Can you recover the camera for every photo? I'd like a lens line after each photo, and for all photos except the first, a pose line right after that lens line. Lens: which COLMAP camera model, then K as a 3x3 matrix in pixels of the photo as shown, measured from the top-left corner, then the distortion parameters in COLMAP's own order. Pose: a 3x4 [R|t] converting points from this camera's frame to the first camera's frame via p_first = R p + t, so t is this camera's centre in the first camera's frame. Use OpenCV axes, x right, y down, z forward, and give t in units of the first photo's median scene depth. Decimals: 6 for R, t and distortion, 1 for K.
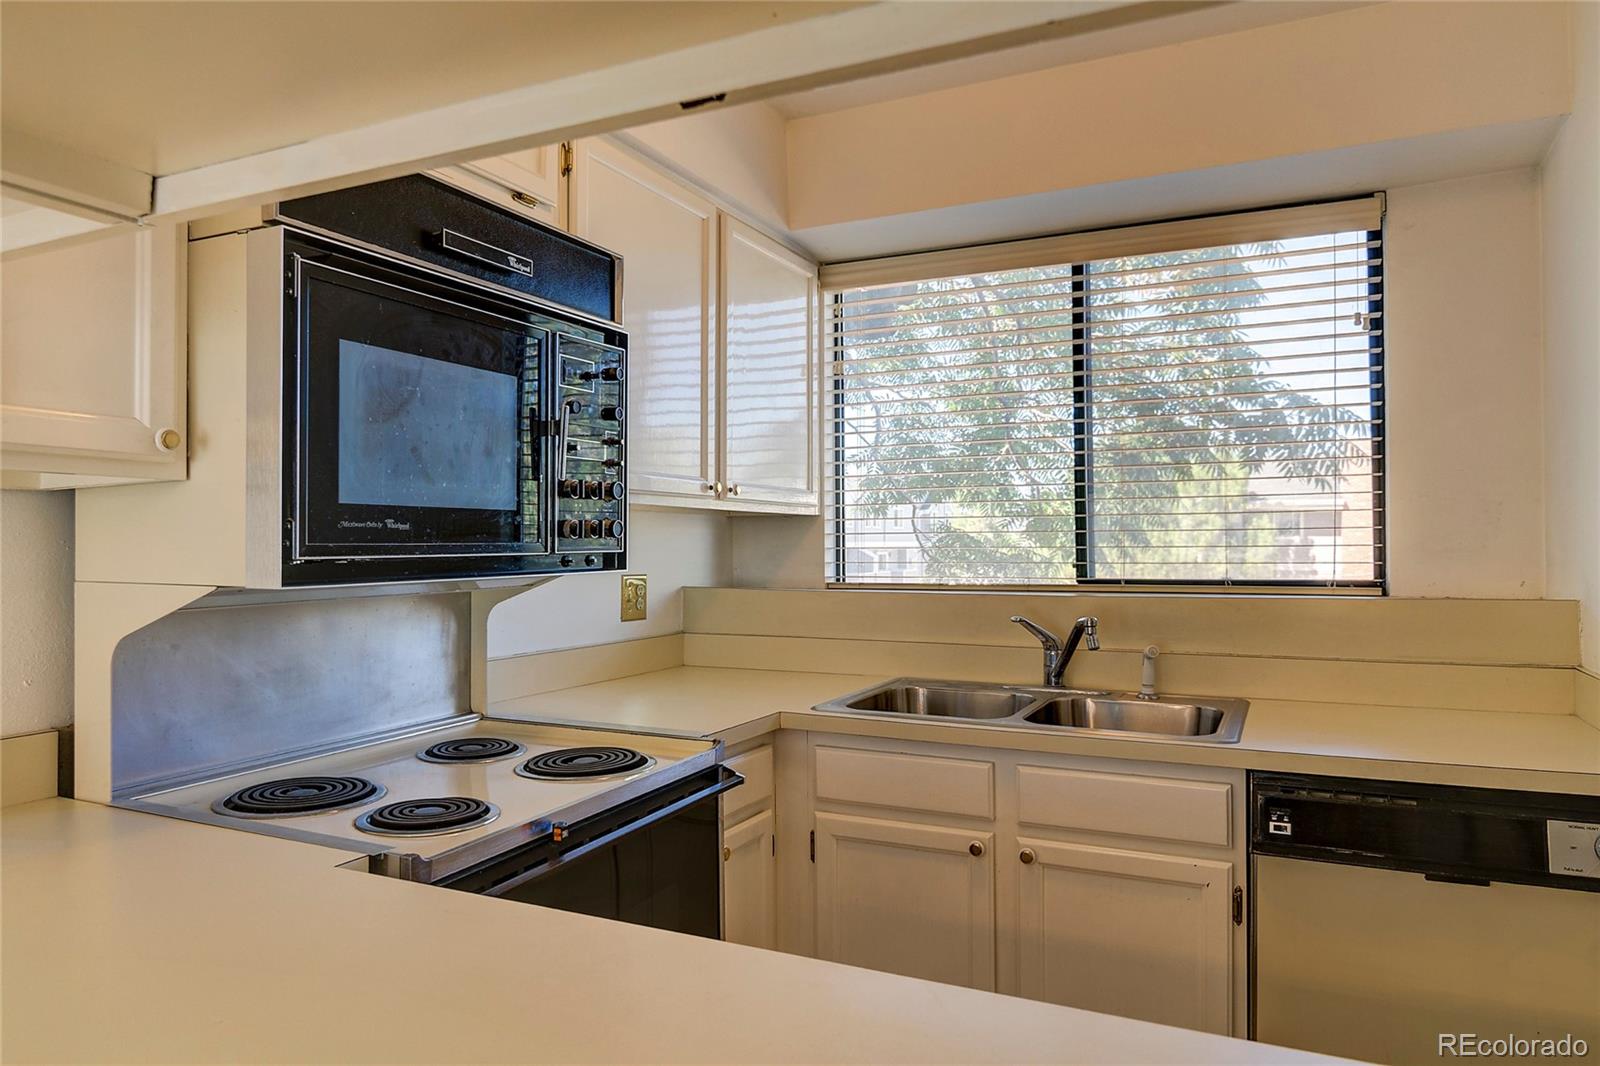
lens RADIAL K [[1039.4, 0, 803.1], [0, 1039.4, 532.3], [0, 0, 1]] dist [0.009584, -0.004269]
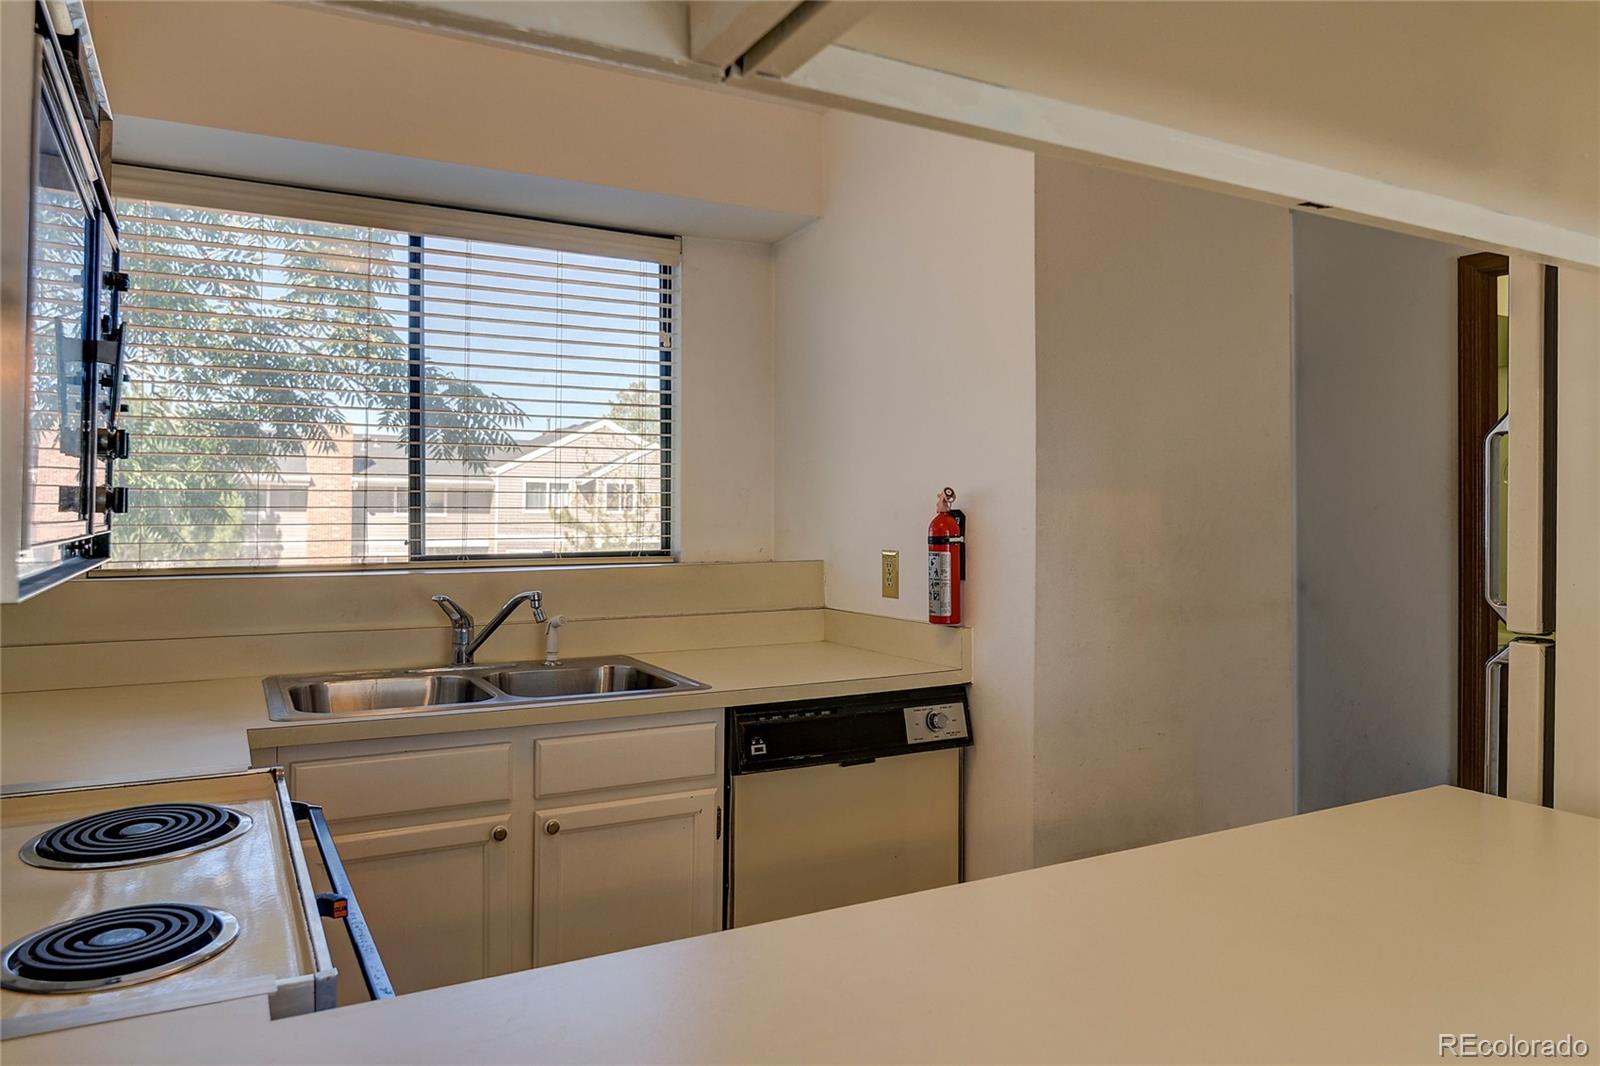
lens RADIAL K [[1039.4, 0, 748.7], [0, 1039.4, 502.7], [0, 0, 1]] dist [0.009584, -0.004269]
pose [[0.611121, 0.014316, 0.791408, -0.365269], [-0.009356, 0.999897, -0.010863, 0.002721], [-0.791482, -0.000766, 0.611192, 0.174587]]
